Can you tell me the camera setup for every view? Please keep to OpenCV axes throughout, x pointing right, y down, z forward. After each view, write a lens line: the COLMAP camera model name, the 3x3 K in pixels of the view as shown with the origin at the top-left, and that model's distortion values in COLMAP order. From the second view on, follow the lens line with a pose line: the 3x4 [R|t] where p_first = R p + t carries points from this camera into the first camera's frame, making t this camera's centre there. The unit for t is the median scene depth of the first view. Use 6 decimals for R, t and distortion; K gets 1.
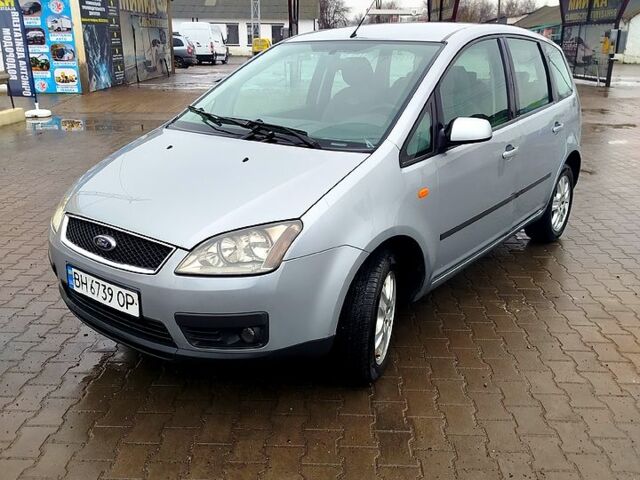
lens RADIAL K [[584.6, 0, 320.0], [0, 584.6, 240.0], [0, 0, 1]] dist [0.047613, -0.008515]
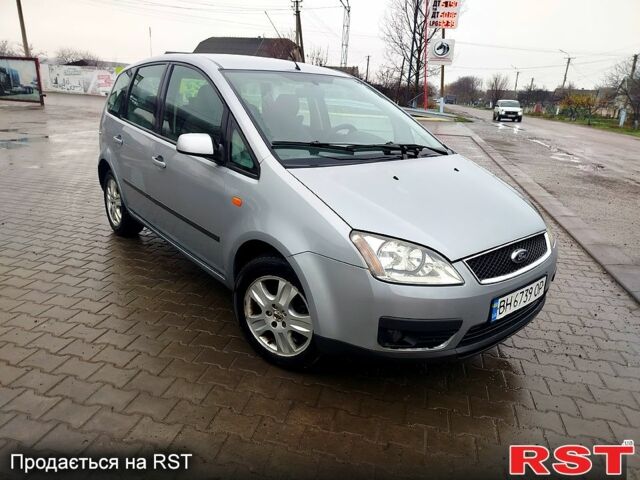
lens RADIAL K [[447.2, 0, 320.0], [0, 447.2, 240.0], [0, 0, 1]] dist [0.003408, -0.000139]
pose [[0.219600, -0.301764, 0.927747, -1.240581], [0.261253, 0.934418, 0.242095, -0.334774], [-0.939959, 0.189212, 0.284035, 1.106907]]
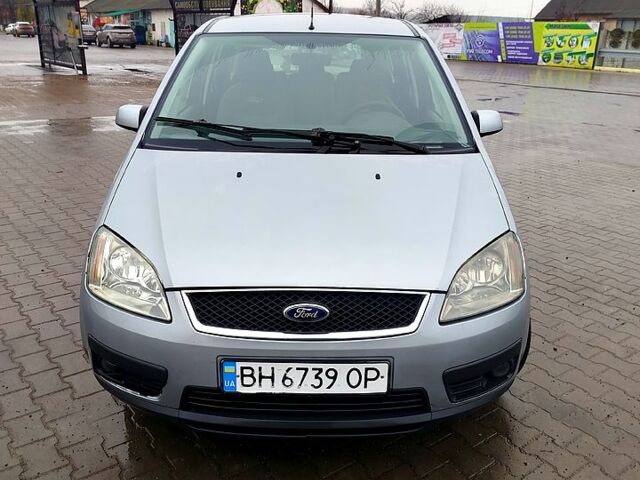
lens RADIAL K [[584.6, 0, 320.0], [0, 584.6, 240.0], [0, 0, 1]] dist [0.047613, -0.008515]
pose [[0.787250, -0.193105, 0.585618, -0.758077], [0.180056, 0.980299, 0.081200, -0.139846], [-0.589761, 0.041519, 0.806510, 0.392984]]
